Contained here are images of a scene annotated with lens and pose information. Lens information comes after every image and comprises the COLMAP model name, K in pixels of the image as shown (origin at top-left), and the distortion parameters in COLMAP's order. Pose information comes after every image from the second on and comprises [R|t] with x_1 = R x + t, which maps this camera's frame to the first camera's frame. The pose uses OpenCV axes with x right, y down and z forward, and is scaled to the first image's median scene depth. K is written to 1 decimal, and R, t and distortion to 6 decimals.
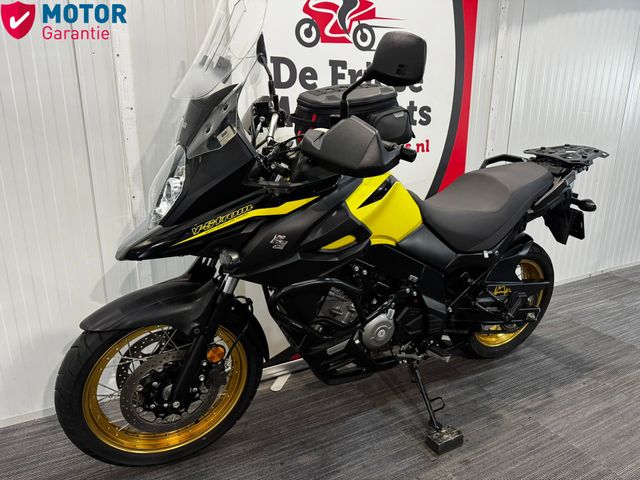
lens RADIAL K [[450.3, 0, 322.5], [0, 450.3, 251.6], [0, 0, 1]] dist [0.021694, -0.035970]
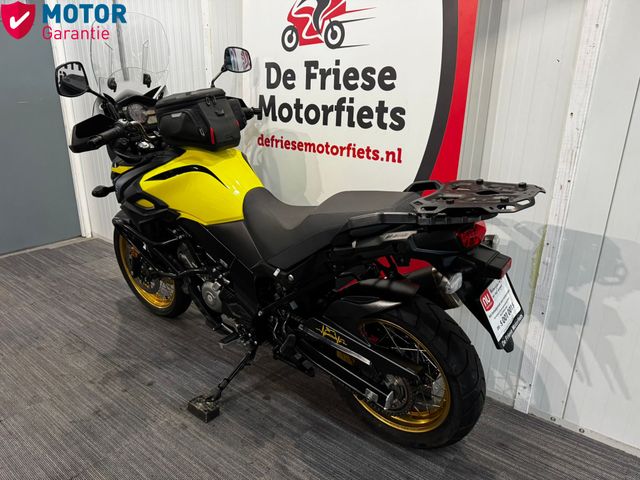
lens RADIAL K [[450.3, 0, 328.1], [0, 450.3, 259.6], [0, 0, 1]] dist [0.021694, -0.035970]
pose [[0.410642, 0.320734, -0.853524, 1.109326], [-0.282931, 0.934705, 0.215118, -0.230602], [0.866789, 0.153152, 0.474574, 0.611582]]
